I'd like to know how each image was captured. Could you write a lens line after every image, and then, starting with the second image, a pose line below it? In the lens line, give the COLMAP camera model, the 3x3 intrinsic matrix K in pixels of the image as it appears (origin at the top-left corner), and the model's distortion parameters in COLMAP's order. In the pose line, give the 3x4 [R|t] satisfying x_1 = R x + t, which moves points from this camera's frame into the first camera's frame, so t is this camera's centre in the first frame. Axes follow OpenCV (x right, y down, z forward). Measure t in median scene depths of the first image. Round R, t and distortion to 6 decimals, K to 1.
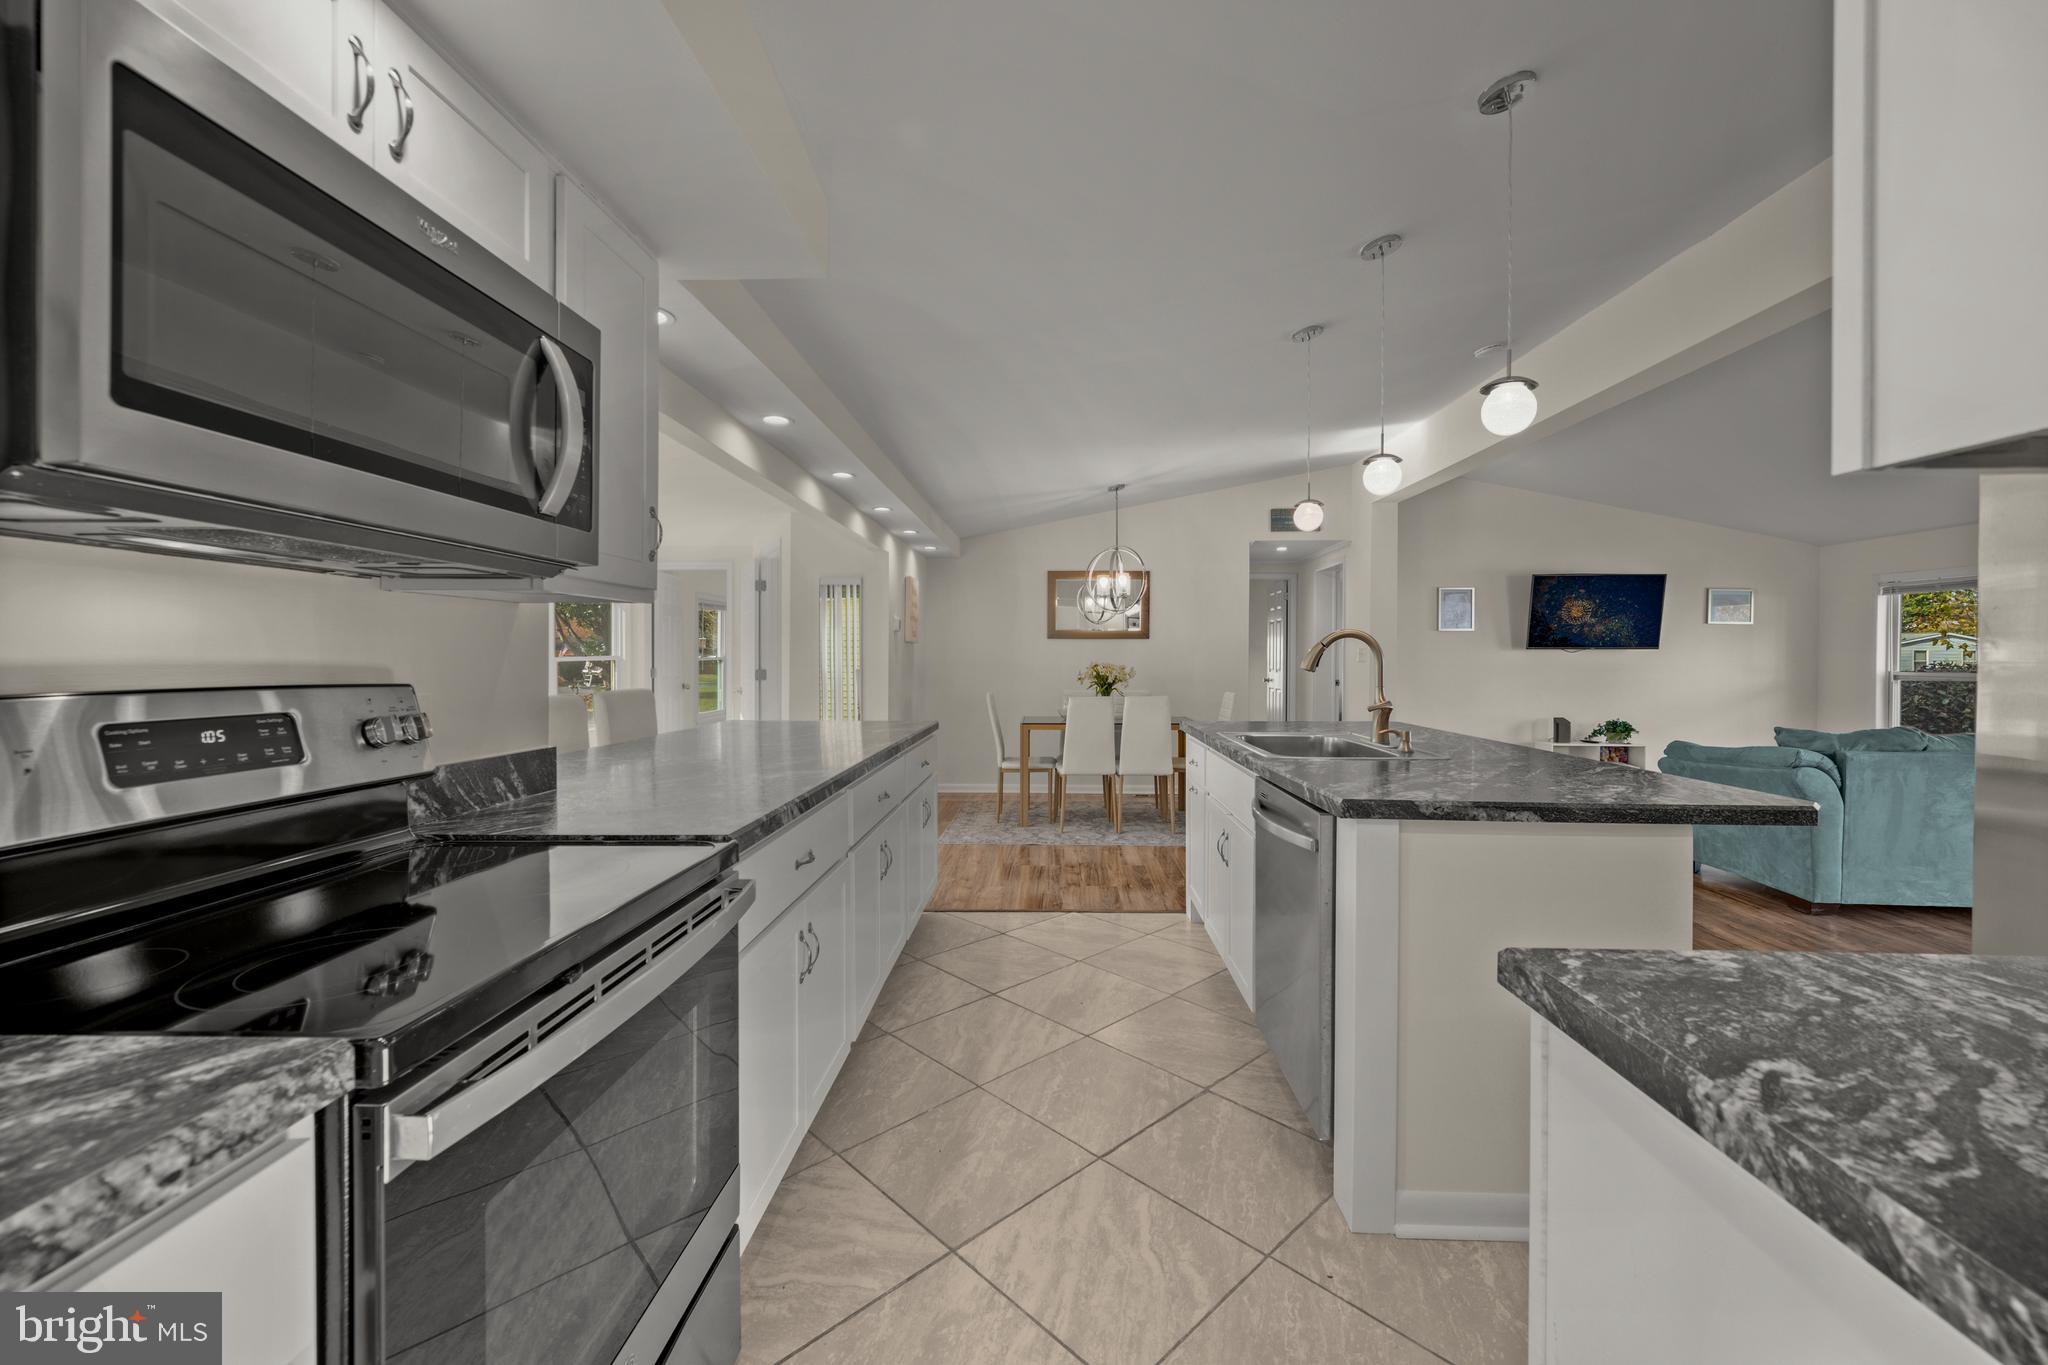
lens RADIAL K [[823.4, 0, 1020.4], [0, 823.4, 660.1], [0, 0, 1]] dist [-0.000707, -0.000143]
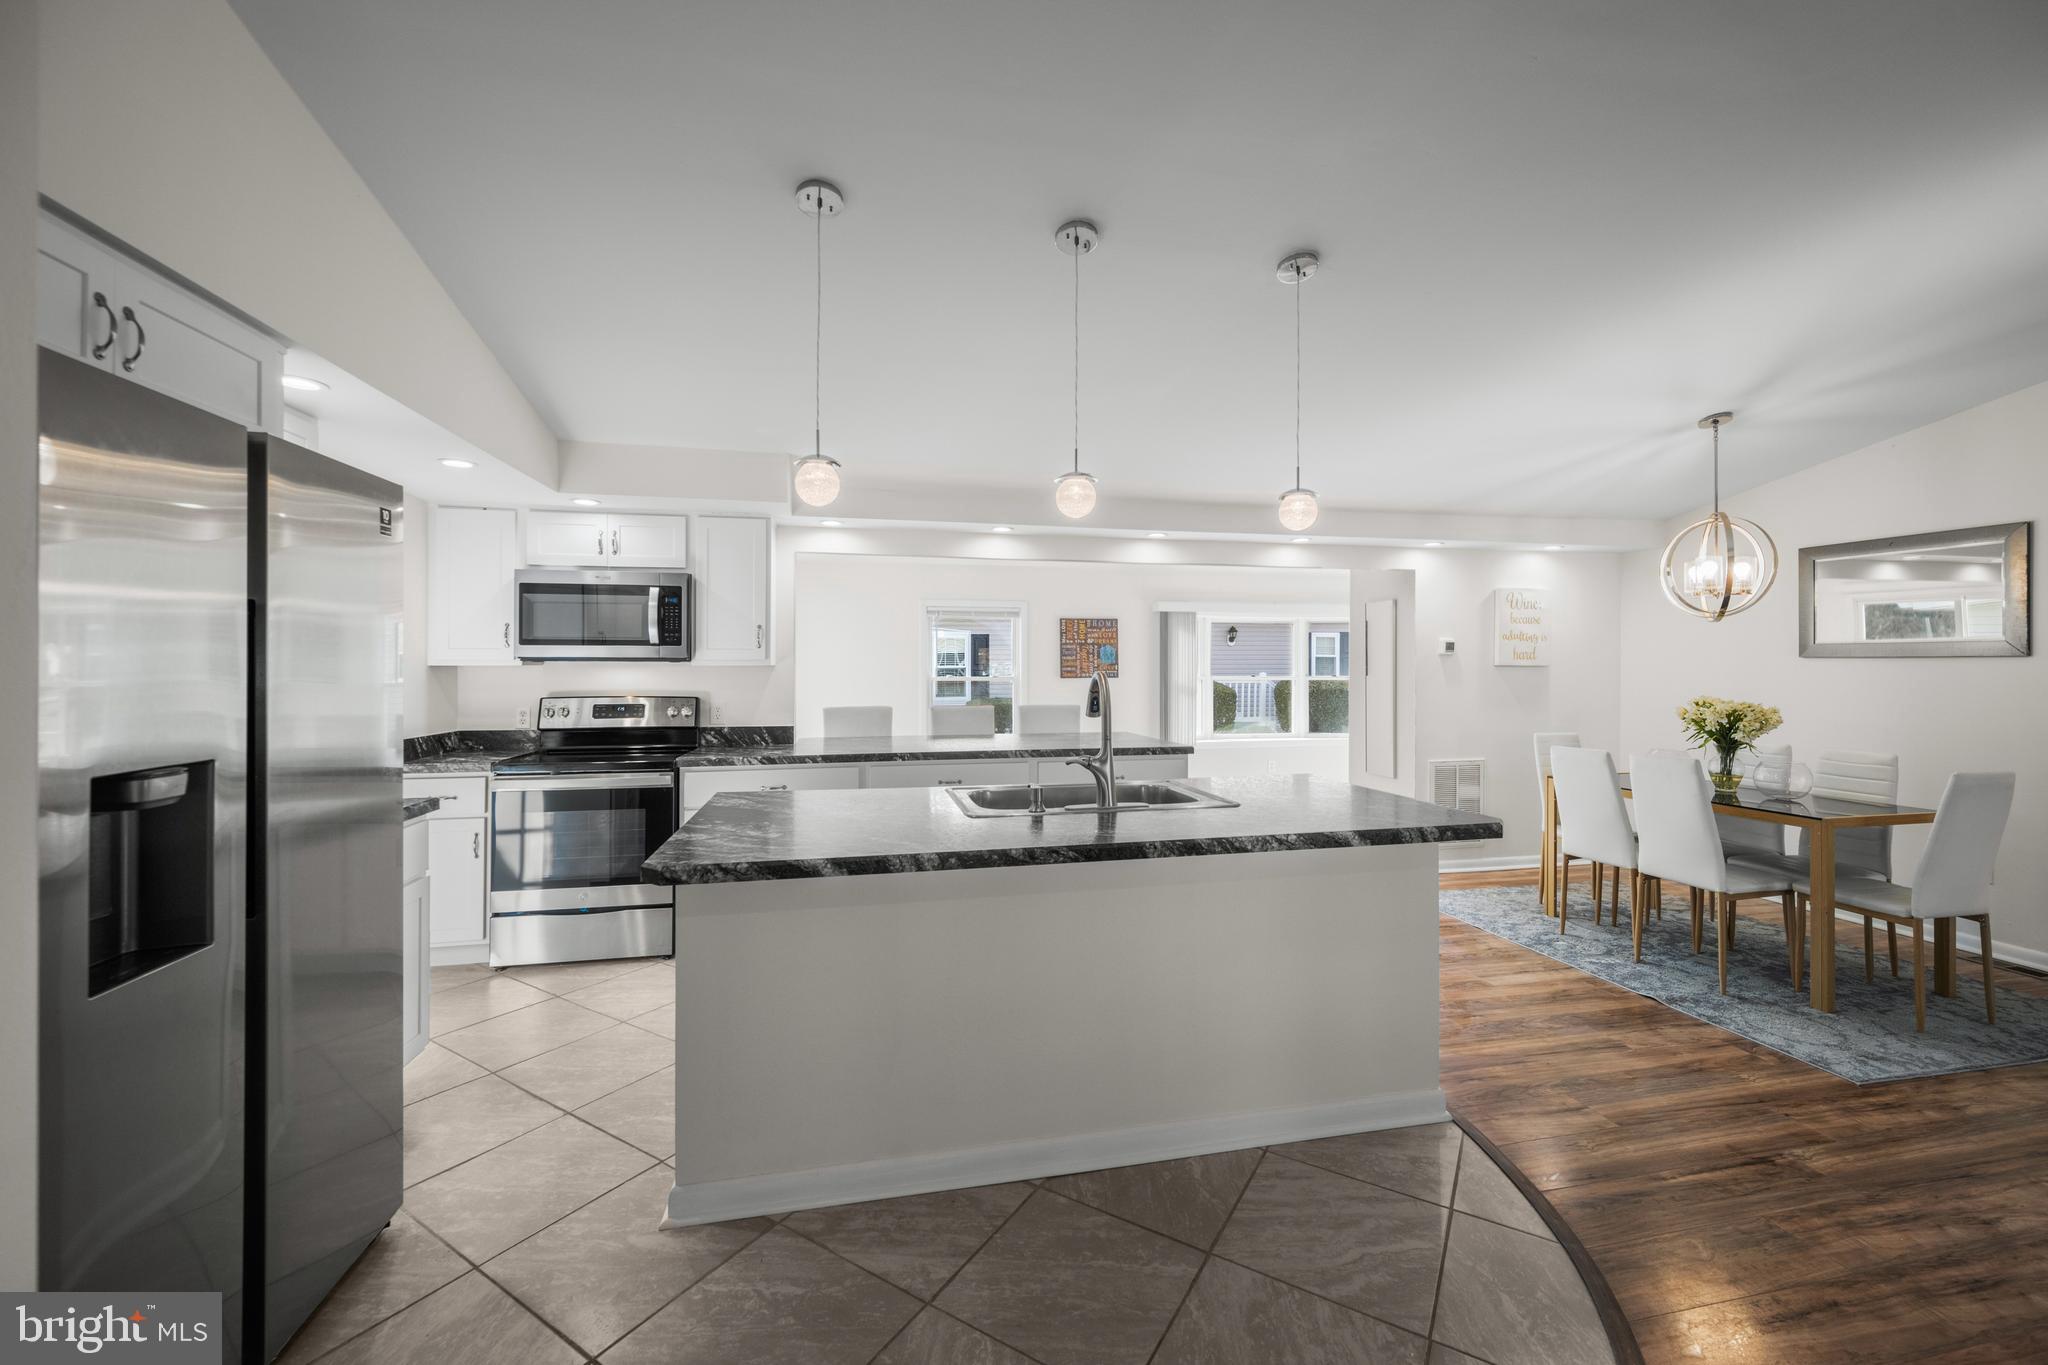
lens RADIAL K [[823.4, 0, 1020.4], [0, 823.4, 660.1], [0, 0, 1]] dist [-0.000707, -0.000143]
pose [[0.256287, -0.007444, -0.966572, 0.571036], [-0.004474, 0.999950, -0.008888, -0.019007], [0.966590, 0.006603, 0.256241, 0.326716]]
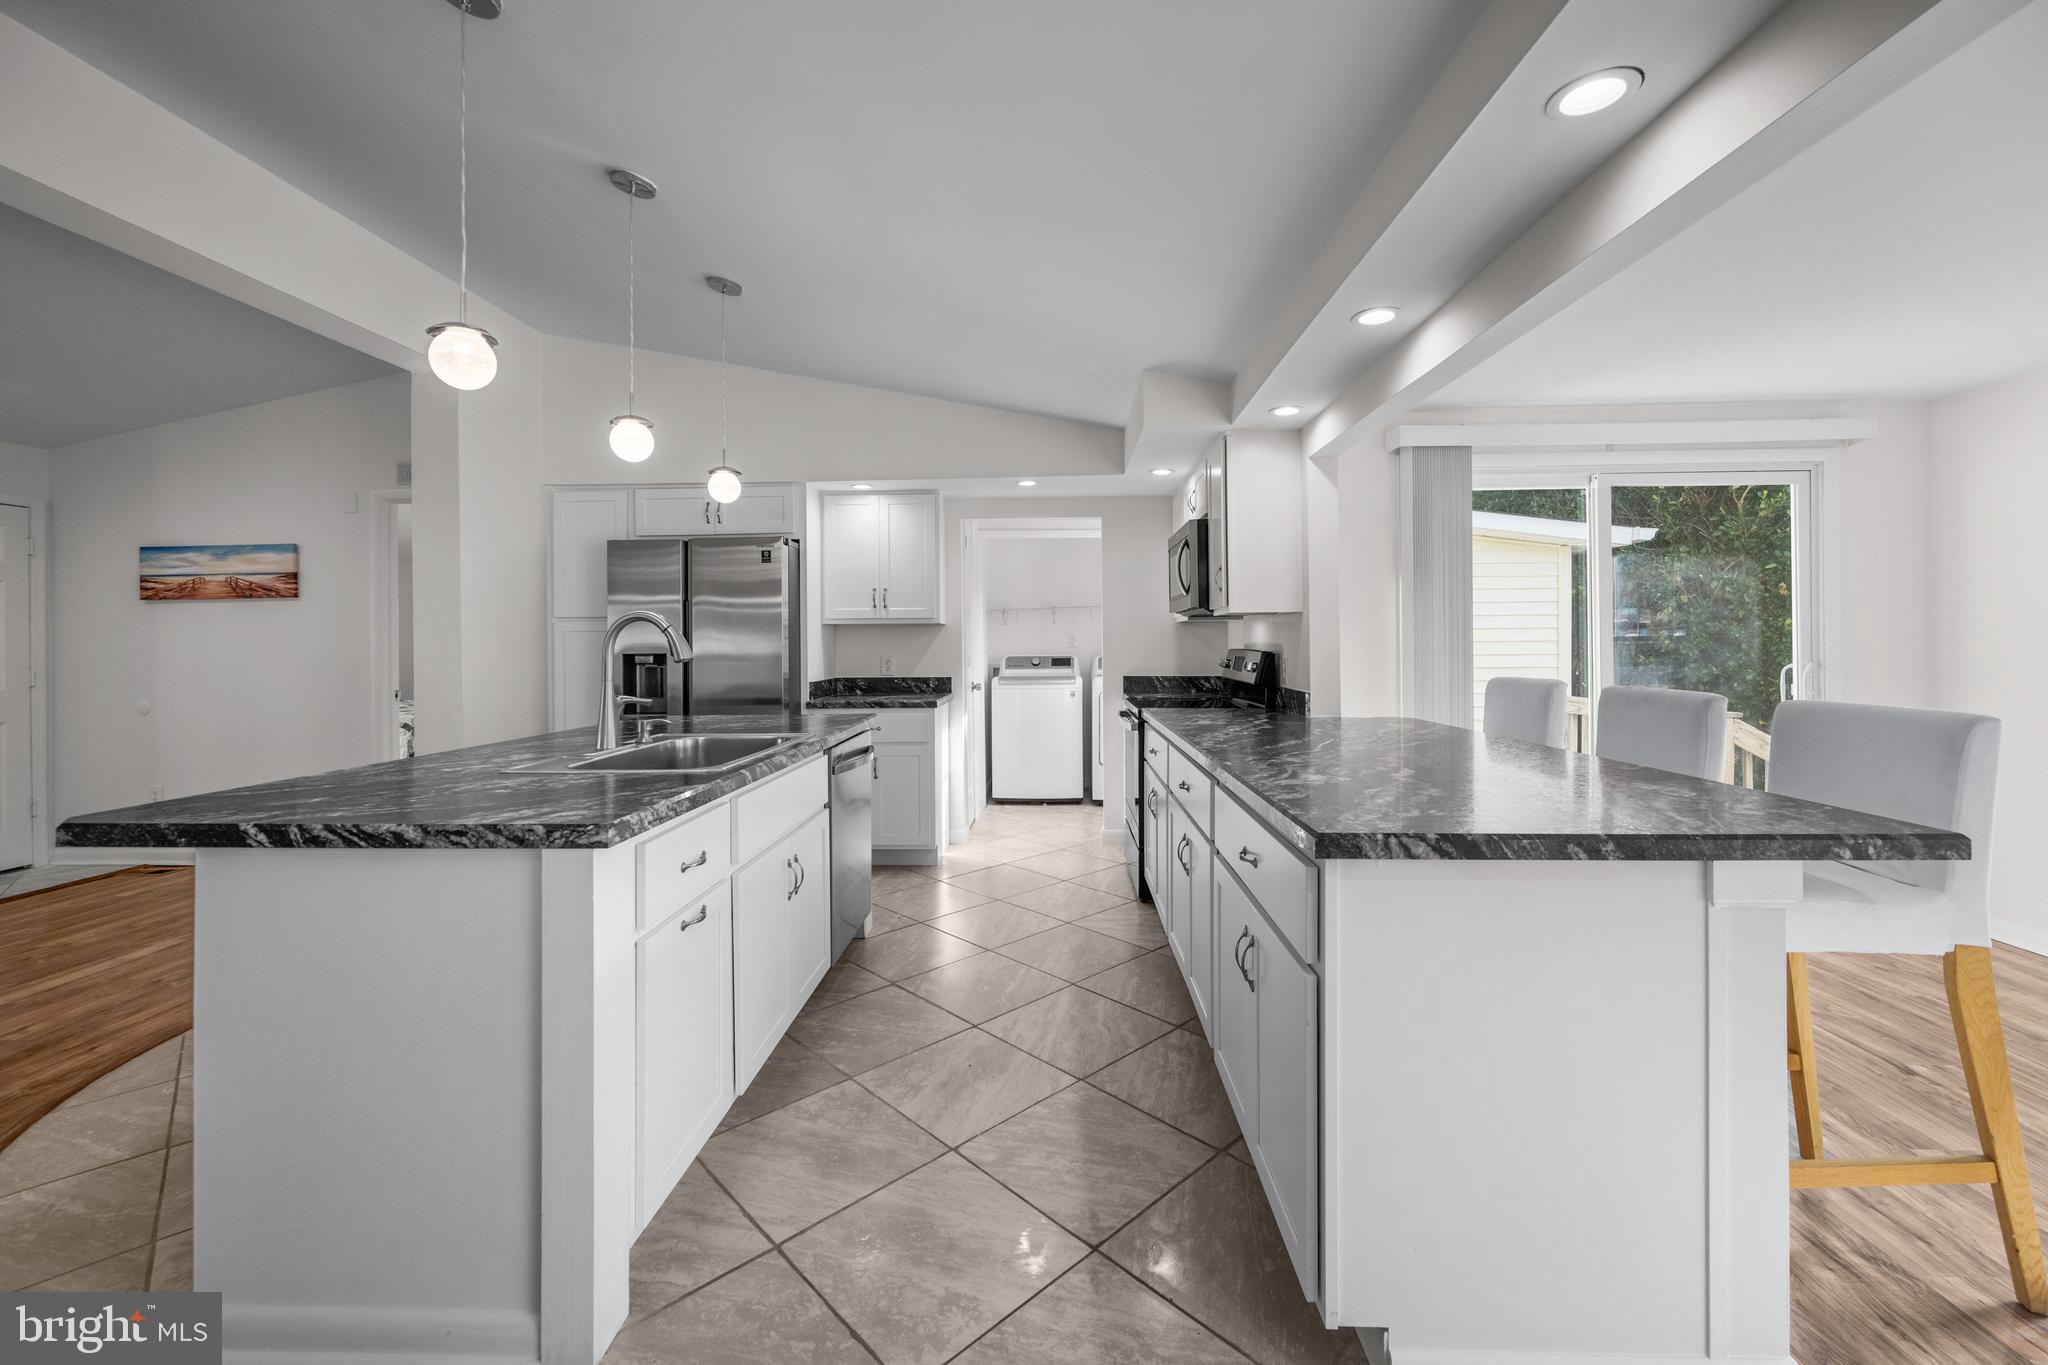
lens RADIAL K [[831.9, 0, 1029.5], [0, 831.9, 643.2], [0, 0, 1]] dist [0.000226, -0.000045]
pose [[-0.999896, 0.006370, -0.012932, 0.010931], [0.006282, 0.999957, 0.006836, -0.004338], [0.012975, 0.006754, -0.999893, 0.859482]]
